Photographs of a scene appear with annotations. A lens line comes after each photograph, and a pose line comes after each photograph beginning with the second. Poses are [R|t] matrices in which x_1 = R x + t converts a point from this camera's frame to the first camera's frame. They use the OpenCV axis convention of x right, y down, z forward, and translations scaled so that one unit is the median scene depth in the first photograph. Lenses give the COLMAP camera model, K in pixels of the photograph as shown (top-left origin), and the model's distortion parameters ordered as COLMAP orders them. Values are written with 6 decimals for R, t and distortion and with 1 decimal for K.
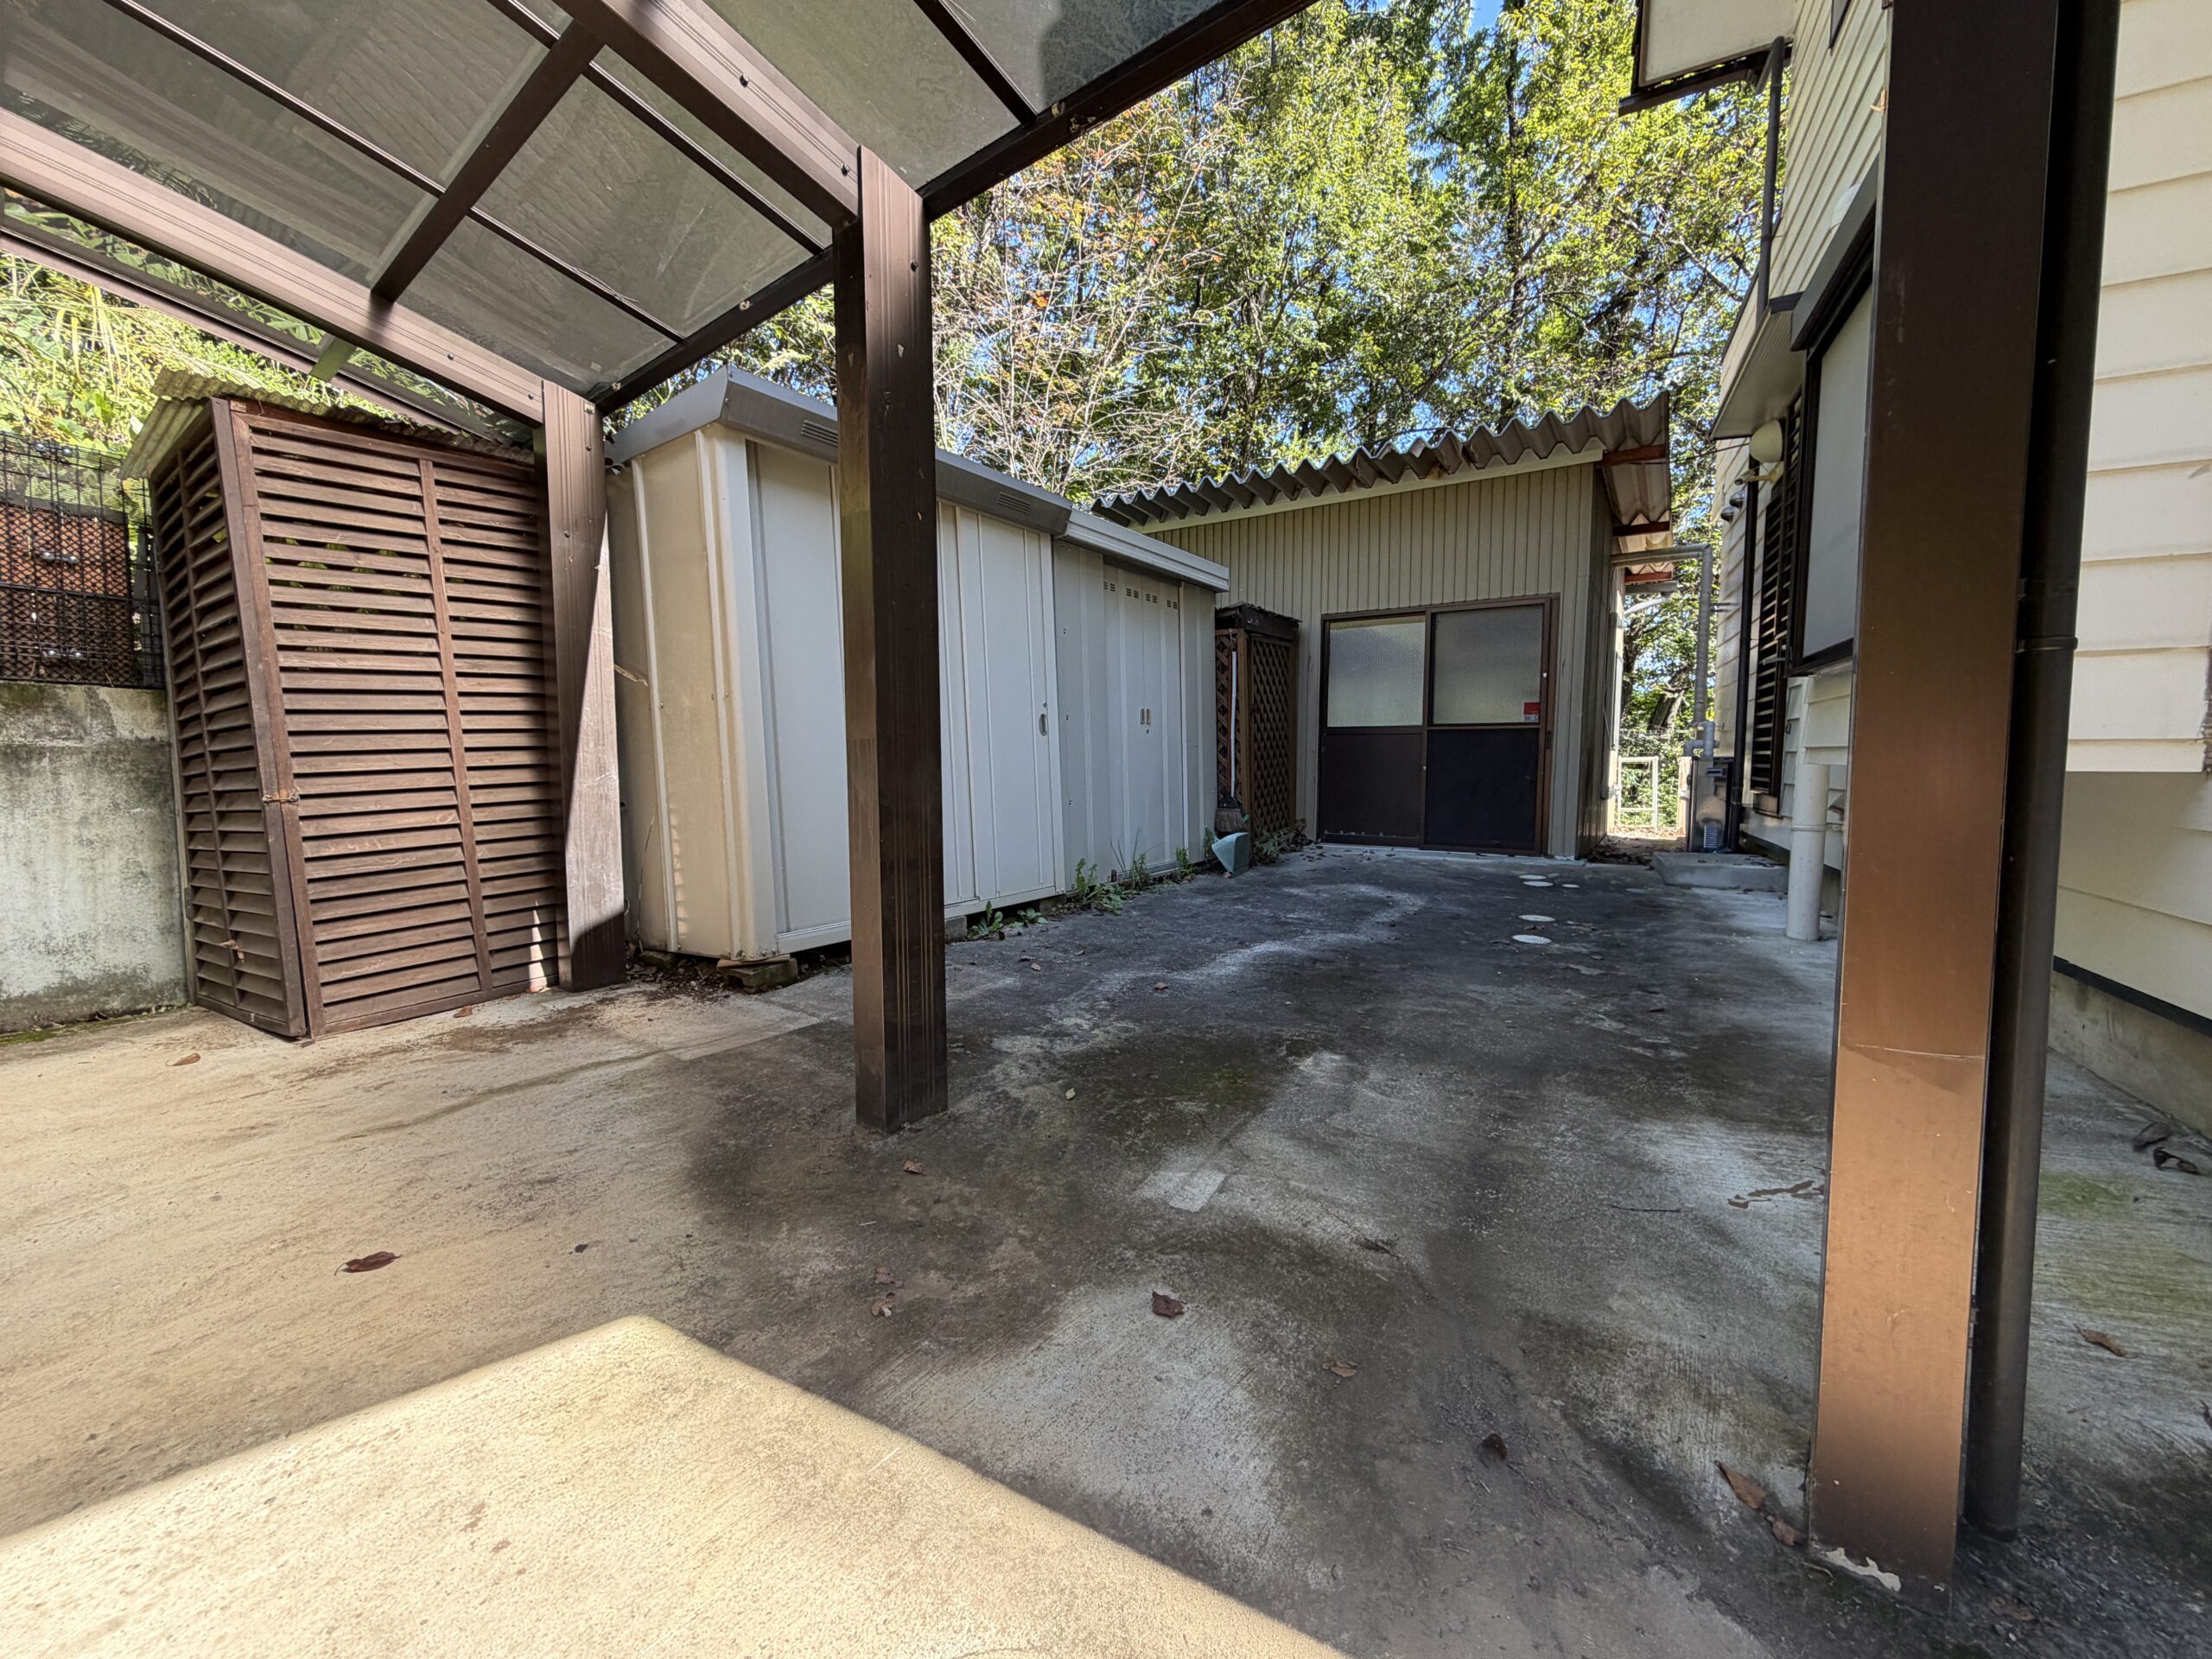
lens RADIAL K [[881.1, 0, 1105.2], [0, 881.1, 826.7], [0, 0, 1]] dist [-0.001429, 0.000435]
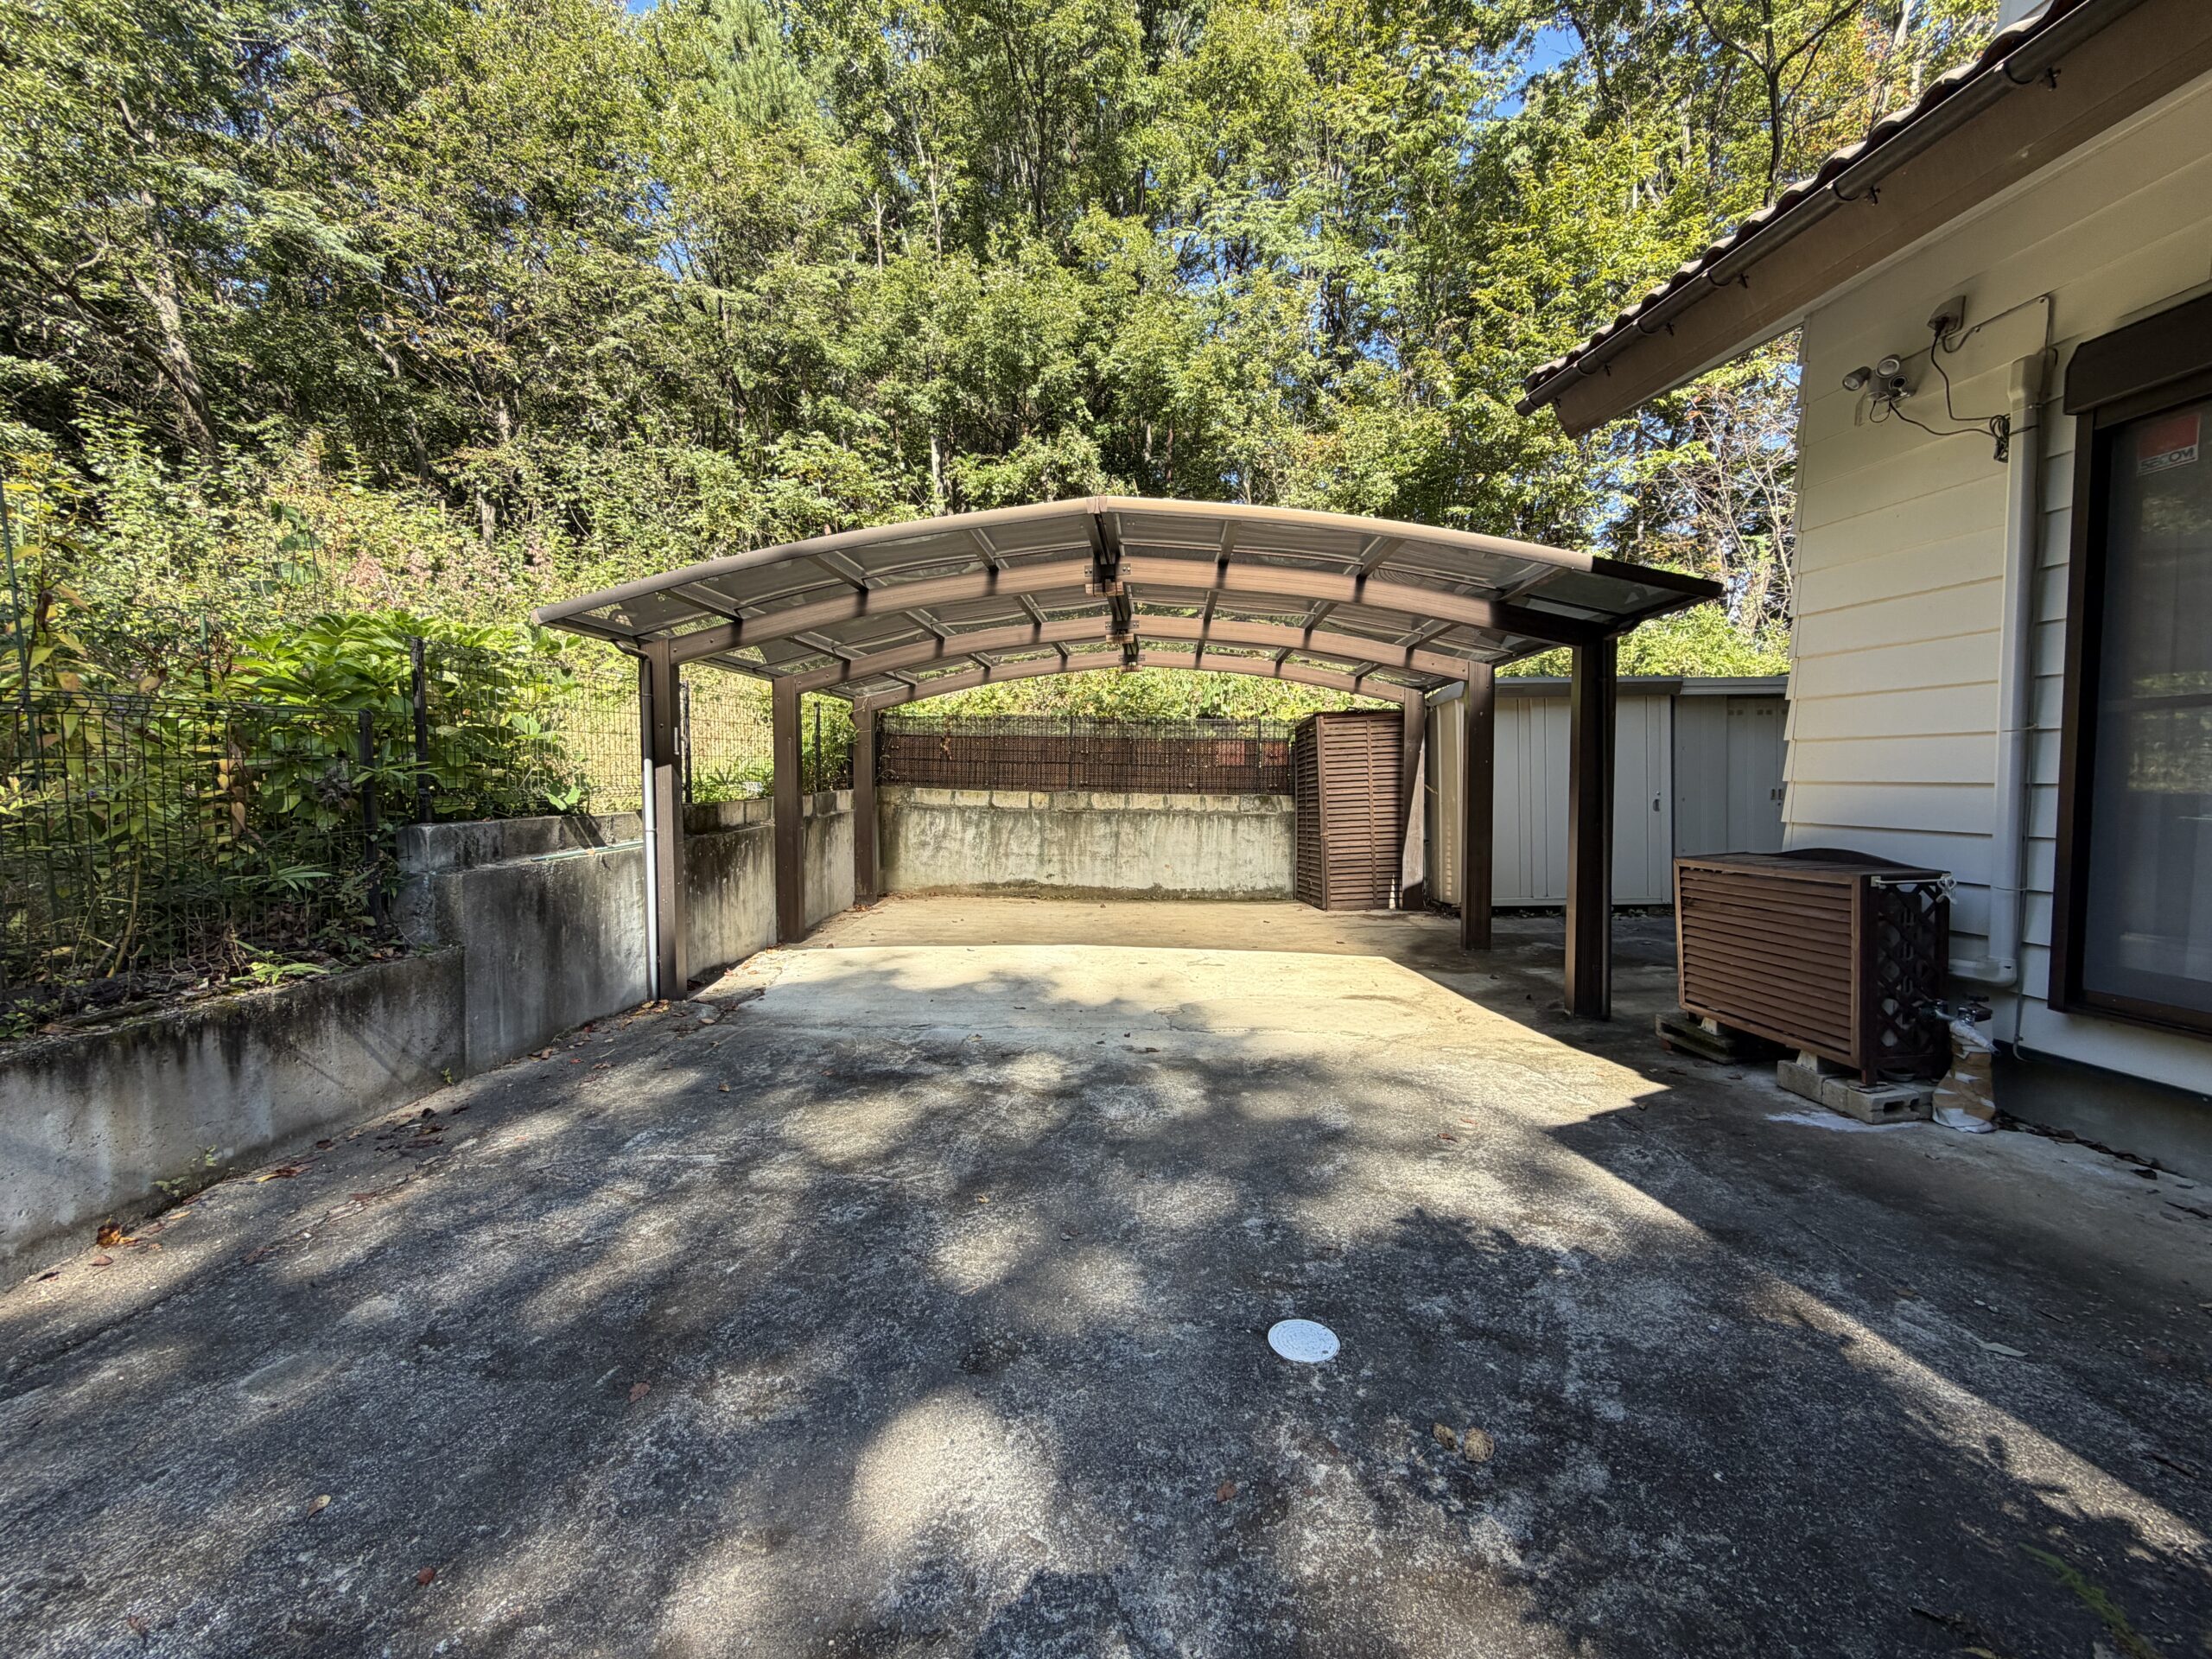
lens RADIAL K [[881.1, 0, 1091.9], [0, 881.1, 829.3], [0, 0, 1]] dist [-0.001429, 0.000435]
pose [[0.575727, 0.045678, -0.816365, 1.019079], [-0.056120, 0.998291, 0.016280, -0.047236], [0.815714, 0.036442, 0.577307, -1.318101]]
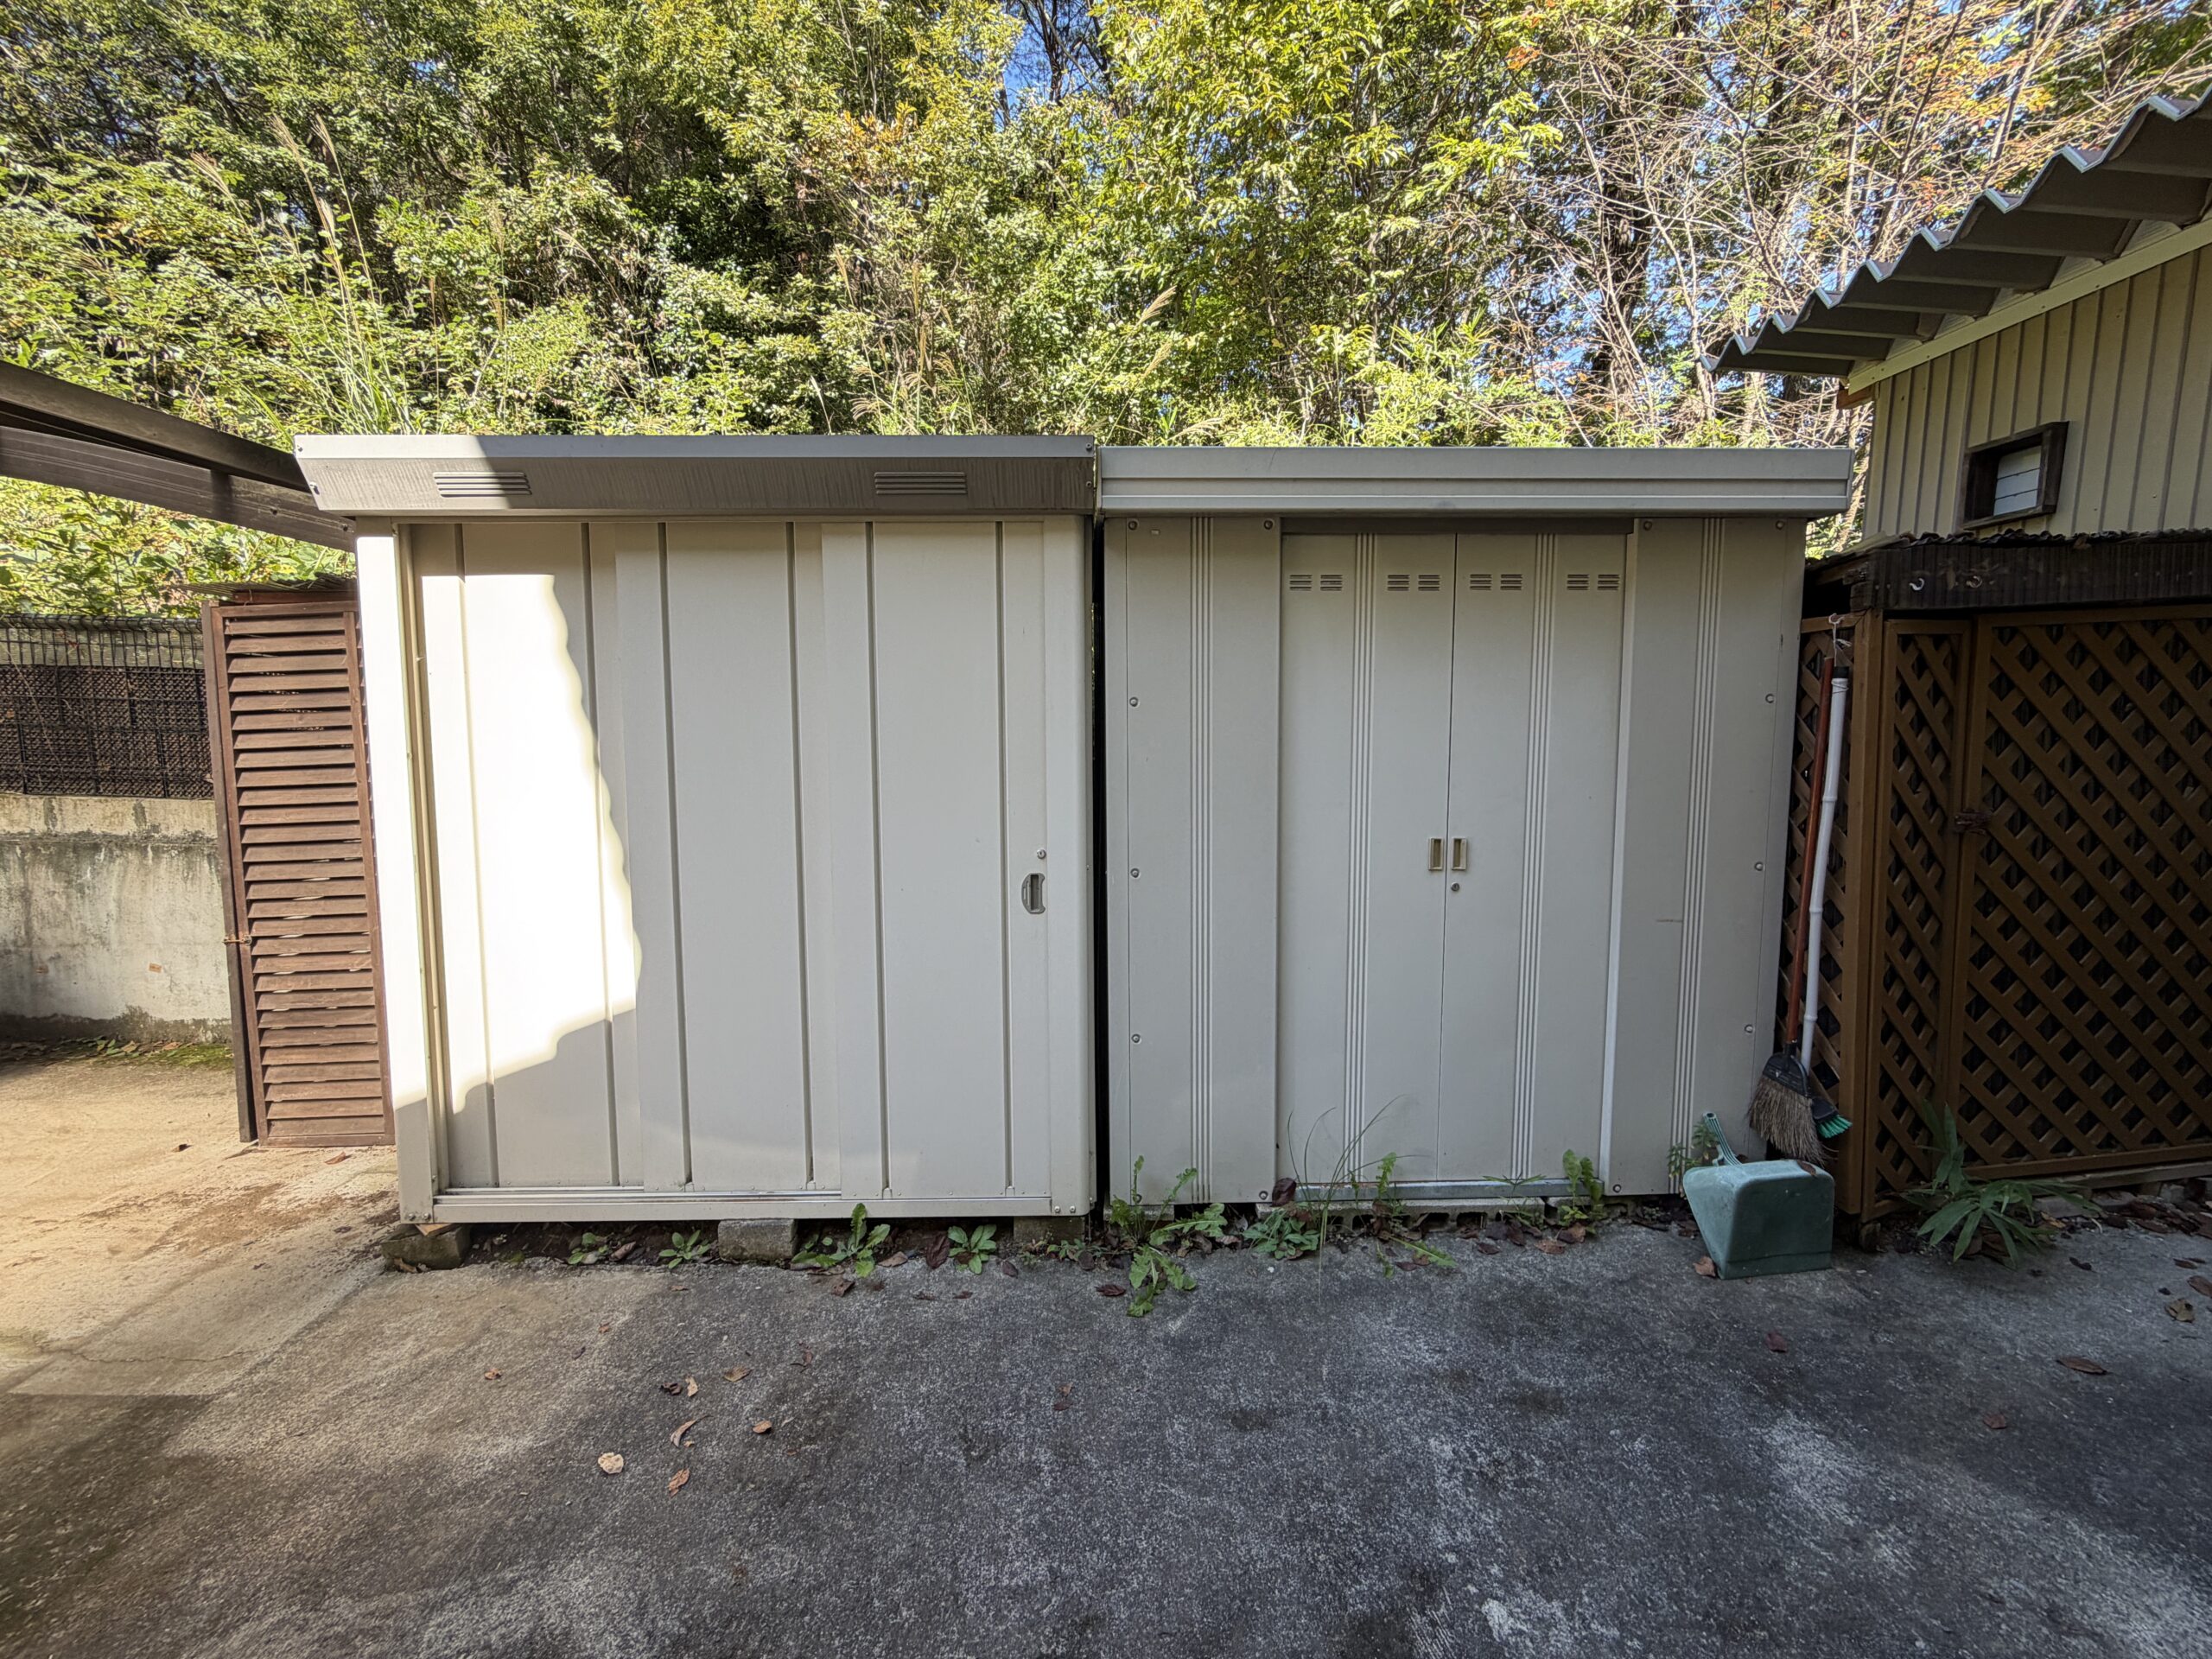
lens RADIAL K [[881.1, 0, 1116.0], [0, 881.1, 821.6], [0, 0, 1]] dist [-0.001429, 0.000435]
pose [[0.580485, 0.091625, -0.809099, 0.531632], [-0.065166, 0.995689, 0.066002, -0.277236], [0.811659, 0.014413, 0.583954, 1.046104]]
